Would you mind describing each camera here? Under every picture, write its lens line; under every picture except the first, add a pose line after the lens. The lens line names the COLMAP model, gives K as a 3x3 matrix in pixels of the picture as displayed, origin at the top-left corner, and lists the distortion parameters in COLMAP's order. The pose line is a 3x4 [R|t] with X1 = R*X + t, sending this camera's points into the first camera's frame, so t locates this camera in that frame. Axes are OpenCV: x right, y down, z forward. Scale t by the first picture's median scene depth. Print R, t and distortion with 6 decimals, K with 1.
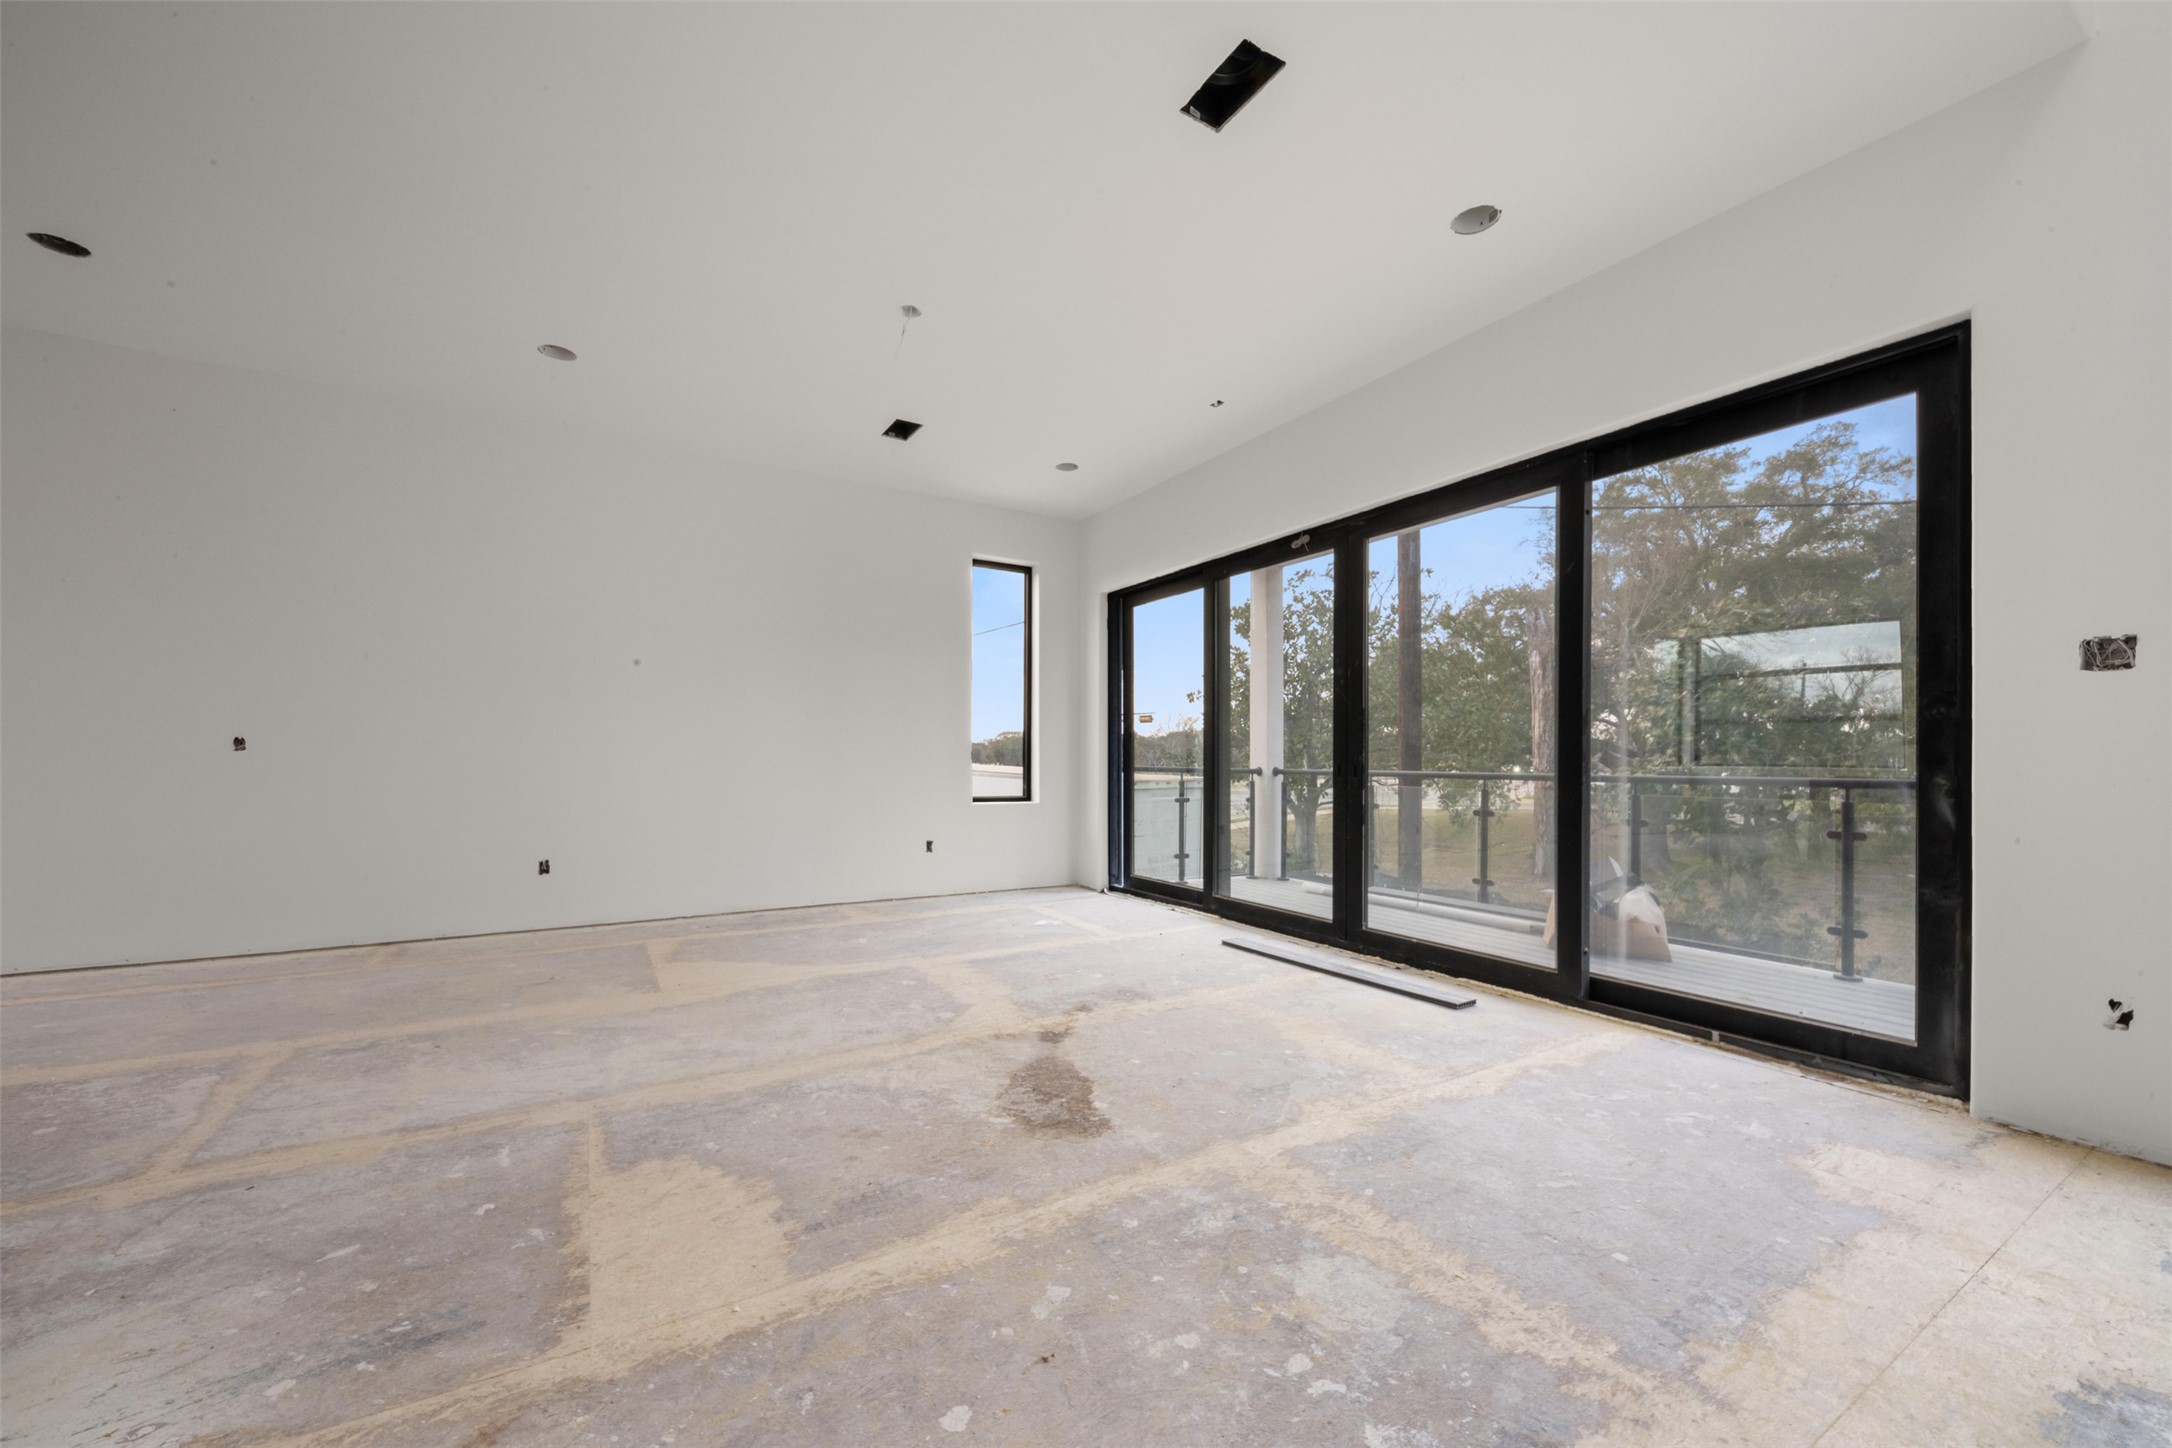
lens RADIAL K [[823.4, 0, 1082.3], [0, 823.4, 762.2], [0, 0, 1]] dist [0.022372, -0.009386]
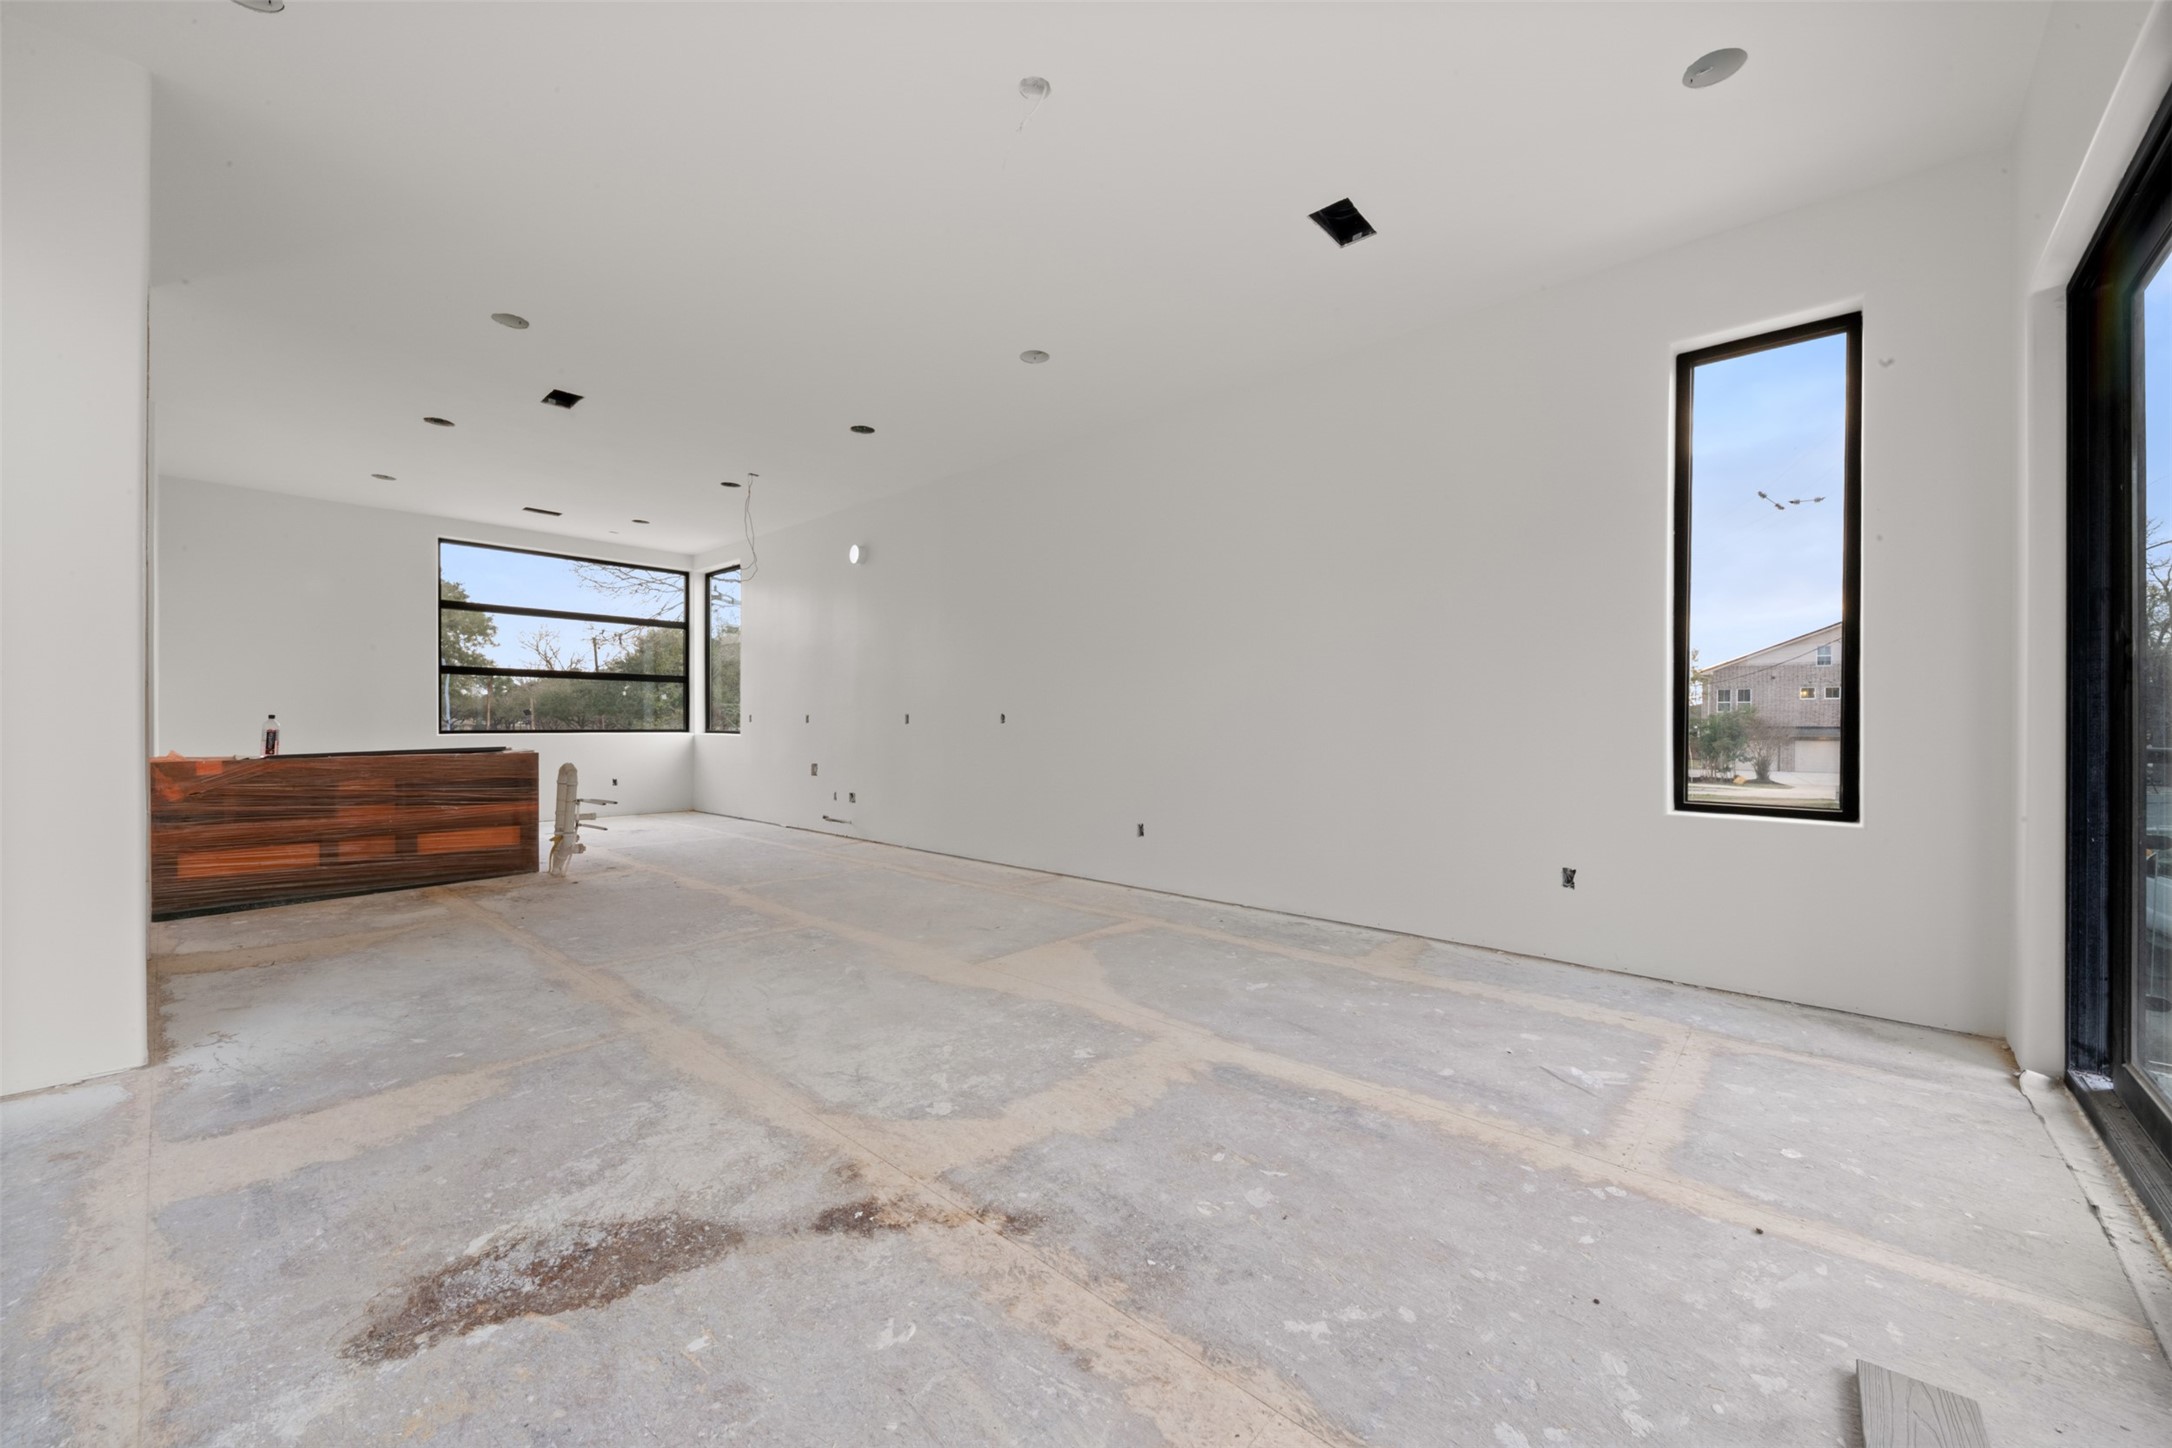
lens RADIAL K [[823.4, 0, 1082.3], [0, 823.4, 762.2], [0, 0, 1]] dist [0.022372, -0.009386]
pose [[0.276816, 0.039400, -0.960115, 0.583560], [0.000056, 0.999158, 0.041019, -0.006124], [0.960923, -0.011408, 0.276581, 1.070062]]
